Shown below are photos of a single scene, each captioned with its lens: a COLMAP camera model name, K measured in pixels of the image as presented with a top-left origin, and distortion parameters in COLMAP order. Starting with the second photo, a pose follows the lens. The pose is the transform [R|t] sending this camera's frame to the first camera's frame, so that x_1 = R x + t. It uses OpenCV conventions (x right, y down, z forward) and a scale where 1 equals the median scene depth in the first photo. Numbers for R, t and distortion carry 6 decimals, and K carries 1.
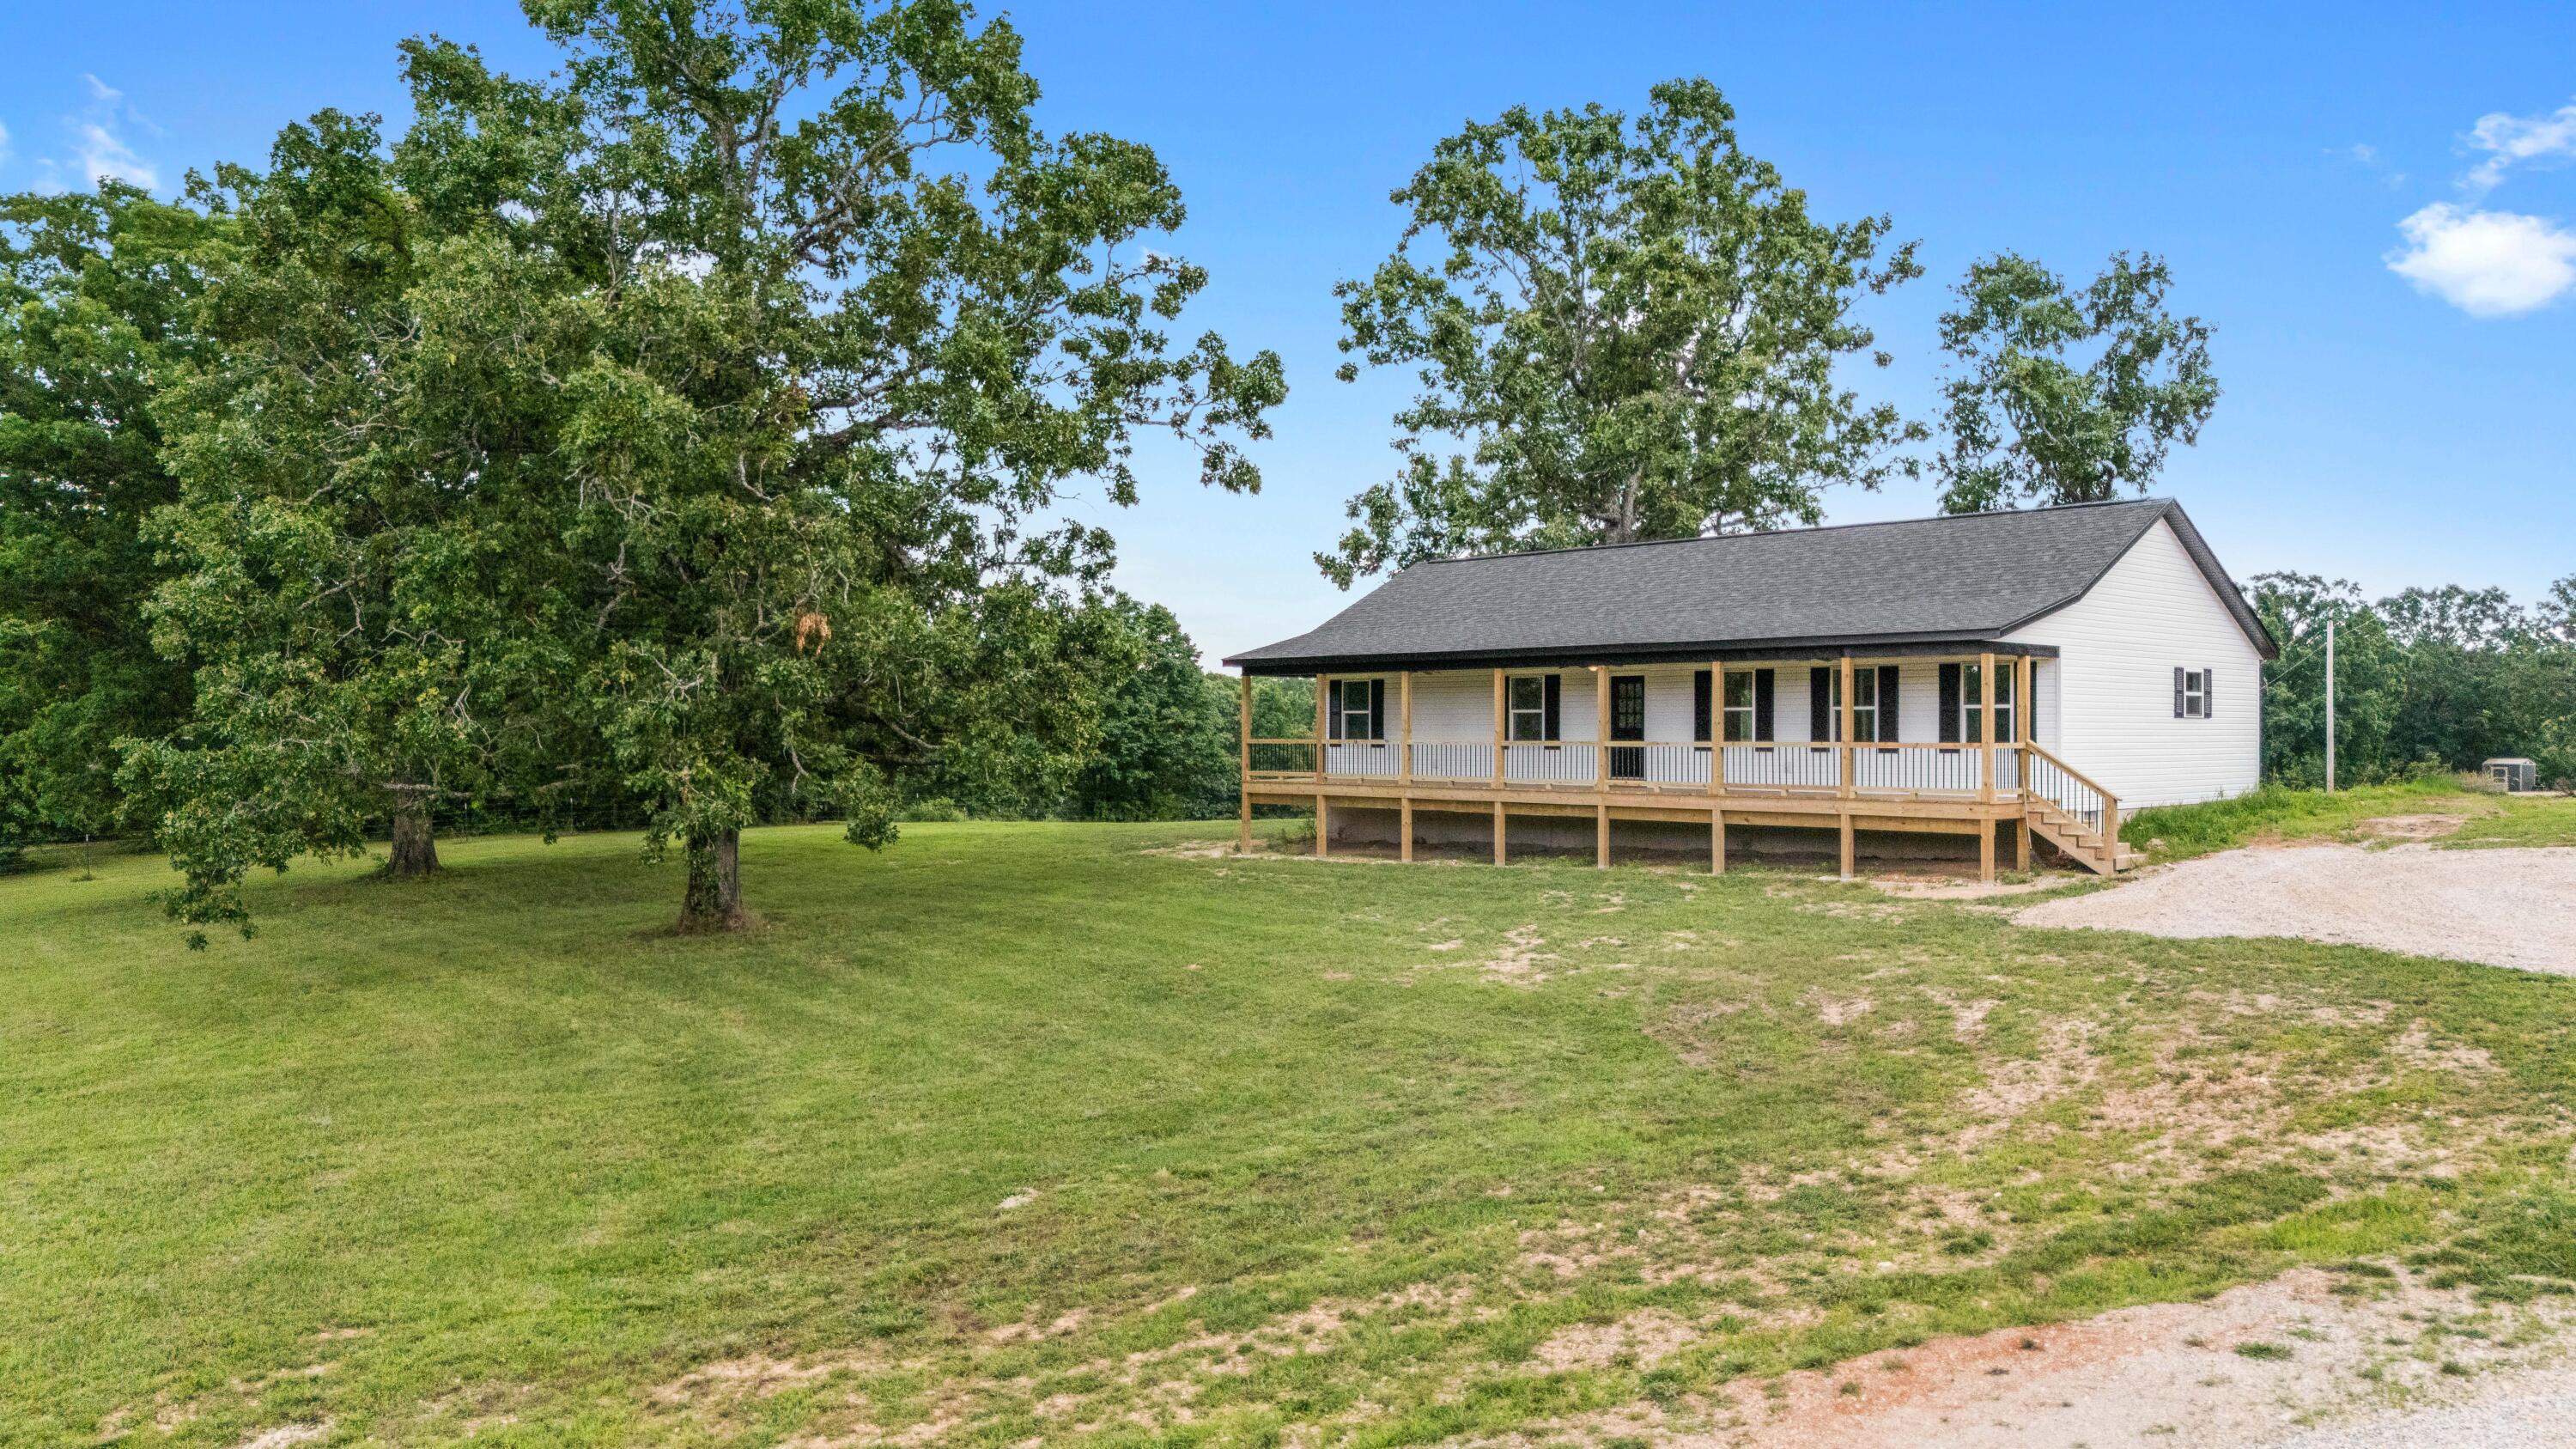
lens RADIAL K [[1899.3, 0, 1288.0], [0, 1899.3, 724.5], [0, 0, 1]] dist [0.008455, -0.001406]
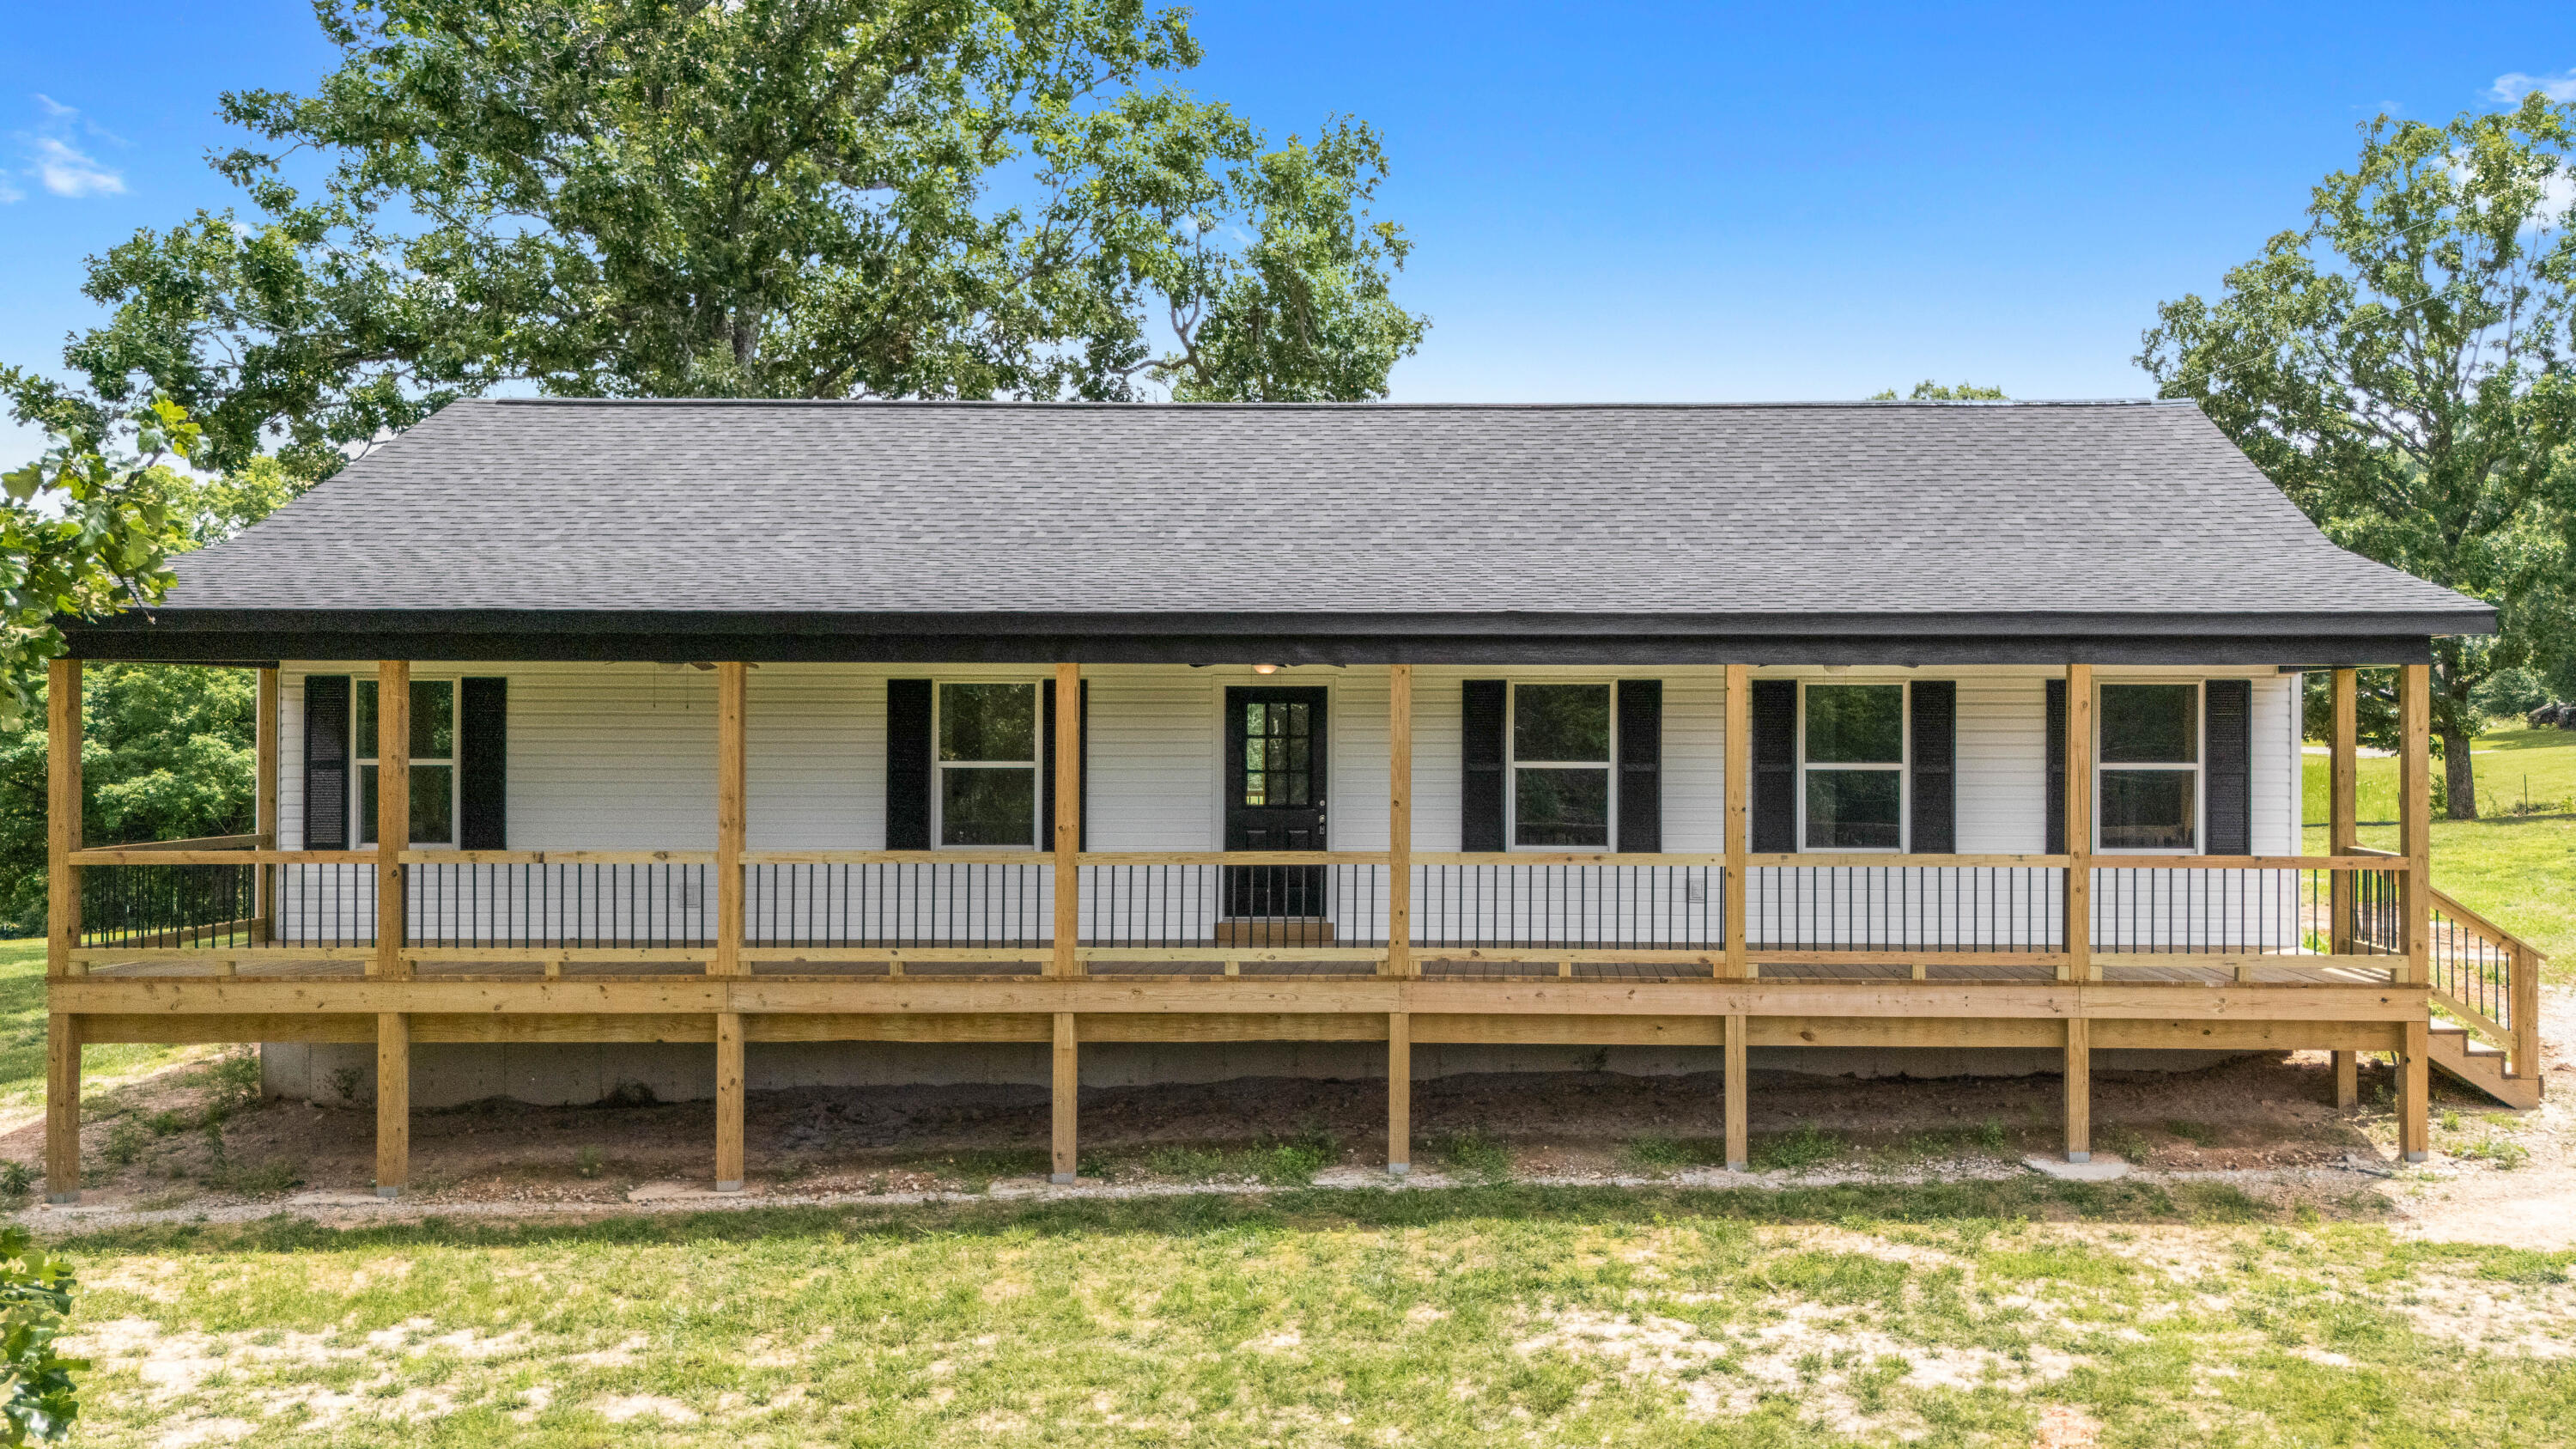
lens RADIAL K [[1899.3, 0, 1288.0], [0, 1899.3, 724.5], [0, 0, 1]] dist [0.008455, -0.001406]
pose [[0.700565, 0.003246, 0.713581, -0.114043], [-0.003467, 0.999993, -0.001145, -0.015253], [-0.713580, -0.001671, 0.700571, 0.624799]]
